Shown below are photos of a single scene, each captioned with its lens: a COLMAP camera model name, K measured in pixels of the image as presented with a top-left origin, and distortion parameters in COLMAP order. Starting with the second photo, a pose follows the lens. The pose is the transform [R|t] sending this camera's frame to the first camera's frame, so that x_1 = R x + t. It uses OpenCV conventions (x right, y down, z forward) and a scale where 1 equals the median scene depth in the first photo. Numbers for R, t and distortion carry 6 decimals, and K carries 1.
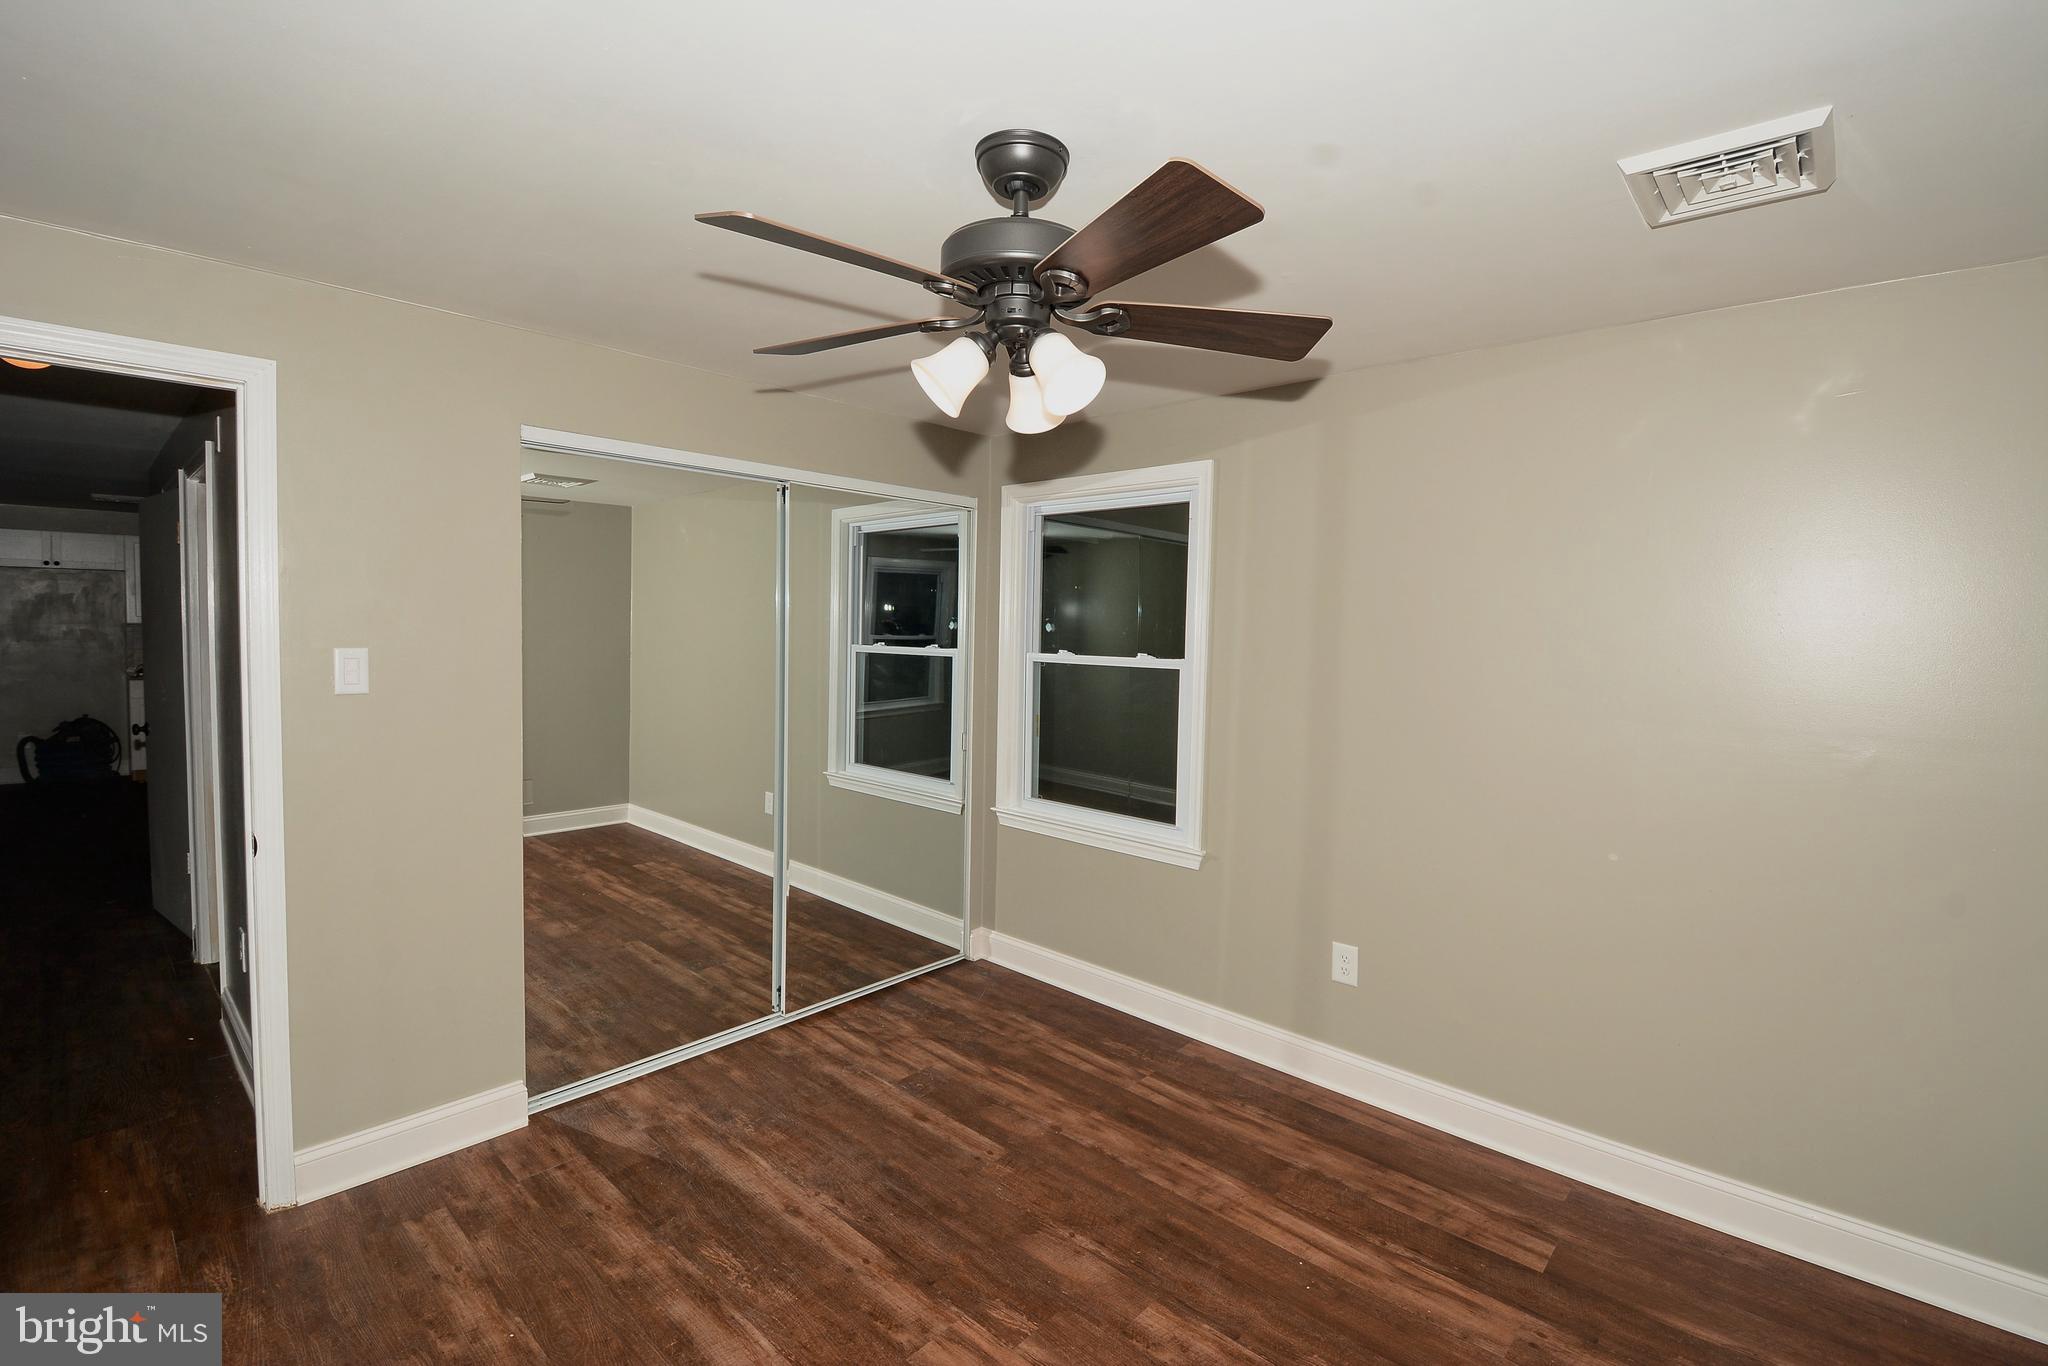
lens RADIAL K [[907.5, 0, 1031.6], [0, 907.5, 676.2], [0, 0, 1]] dist [-0.003464, -0.003491]
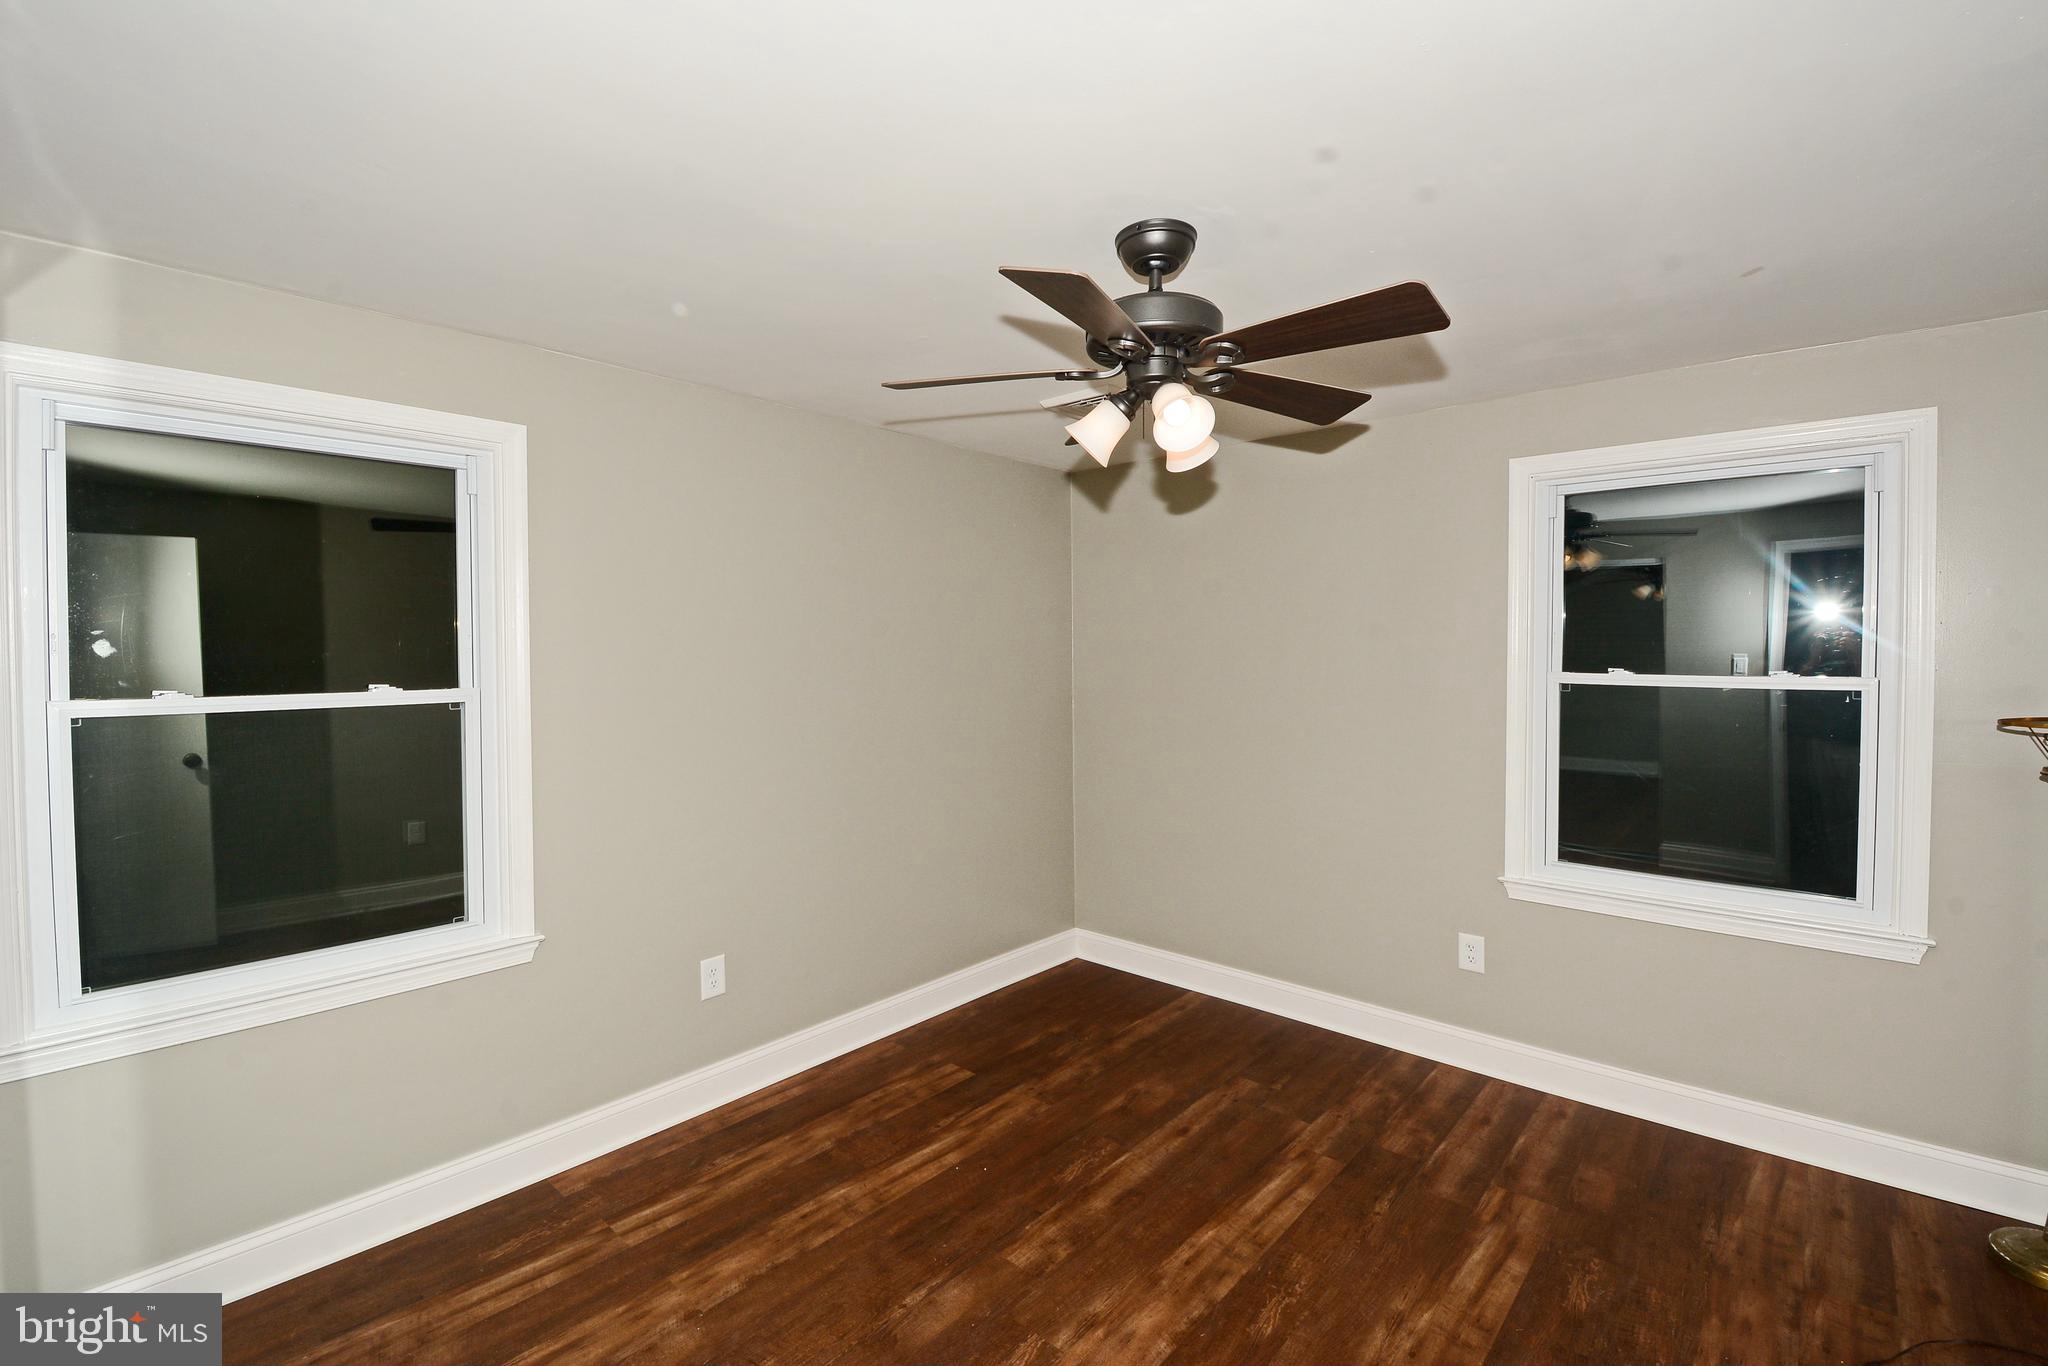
lens RADIAL K [[907.5, 0, 1021.9], [0, 907.5, 679.9], [0, 0, 1]] dist [-0.003464, -0.003491]
pose [[-0.021394, -0.051617, 0.998438, -0.725303], [0.055295, 0.997077, 0.052731, -0.050005], [-0.998241, 0.056337, -0.018477, 0.742262]]
